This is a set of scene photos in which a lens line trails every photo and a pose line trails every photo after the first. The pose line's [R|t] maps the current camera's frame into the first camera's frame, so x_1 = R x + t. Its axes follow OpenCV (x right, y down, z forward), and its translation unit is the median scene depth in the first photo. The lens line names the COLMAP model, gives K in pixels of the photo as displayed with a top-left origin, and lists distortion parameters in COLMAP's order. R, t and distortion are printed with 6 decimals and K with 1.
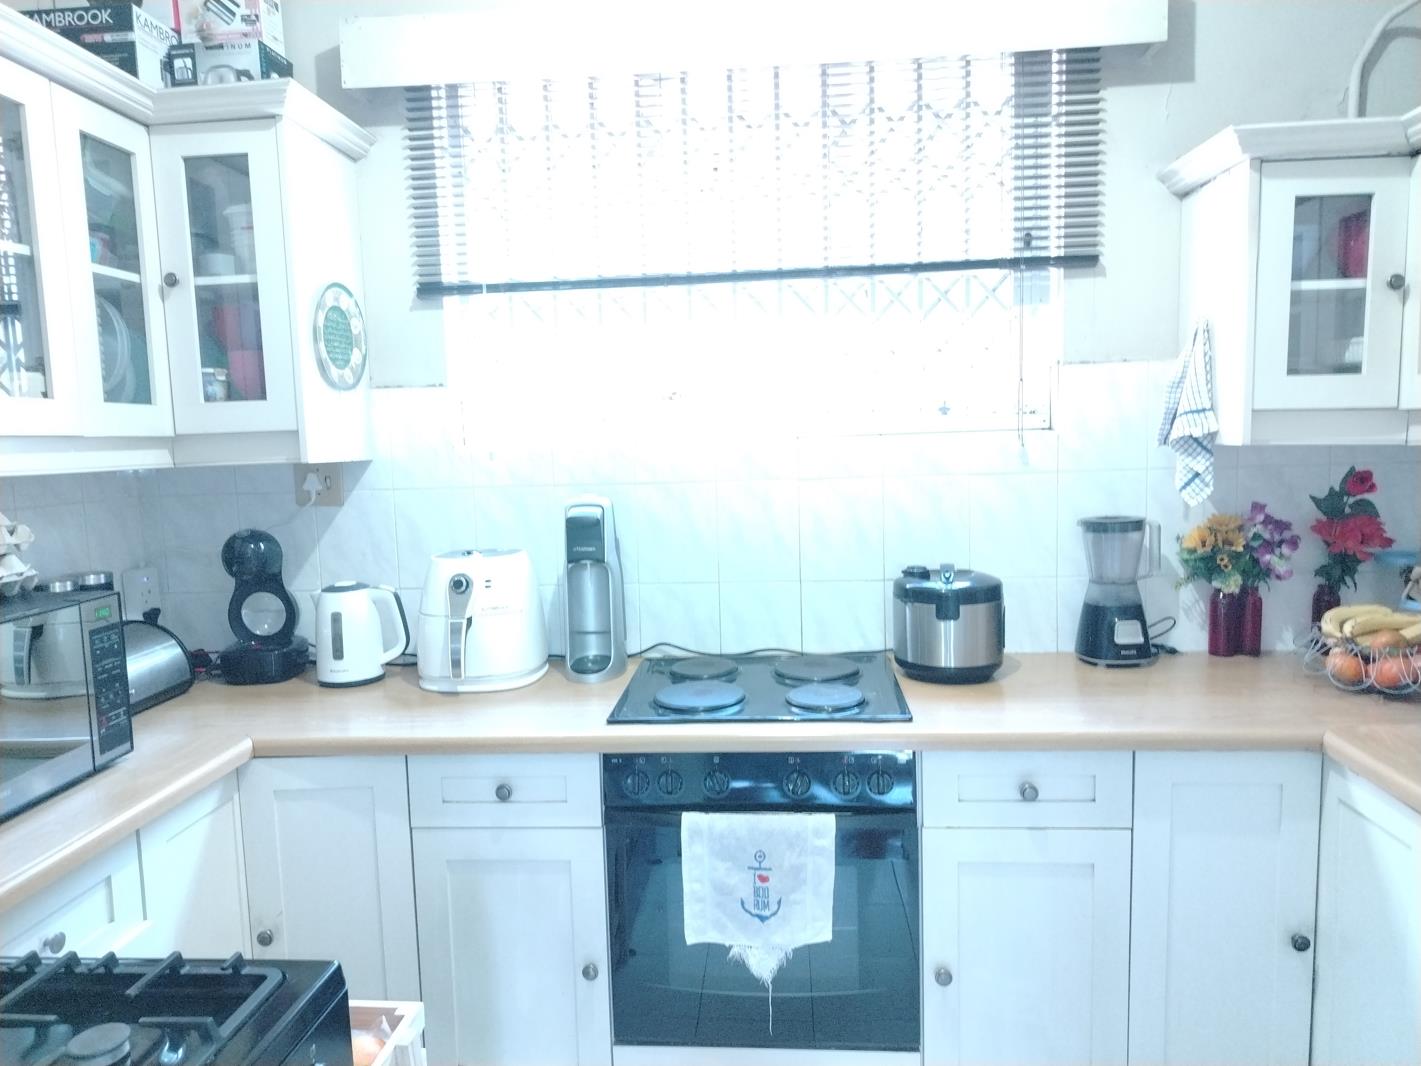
lens RADIAL K [[981.7, 0, 706.8], [0, 981.7, 536.8], [0, 0, 1]] dist [0.069804, -0.083518]
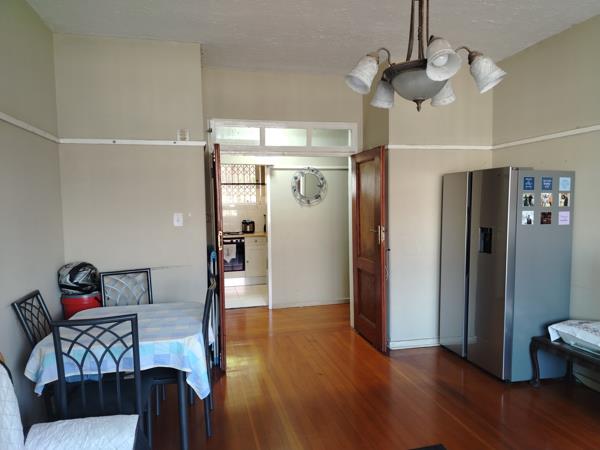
lens RADIAL K [[416.8, 0, 298.2], [0, 416.8, 226.7], [0, 0, 1]] dist [0.065665, -0.074890]
pose [[0.950196, -0.001103, 0.311651, -0.475266], [0.016183, 0.998819, -0.045806, 0.266090], [-0.311233, 0.048568, 0.949092, -2.589732]]
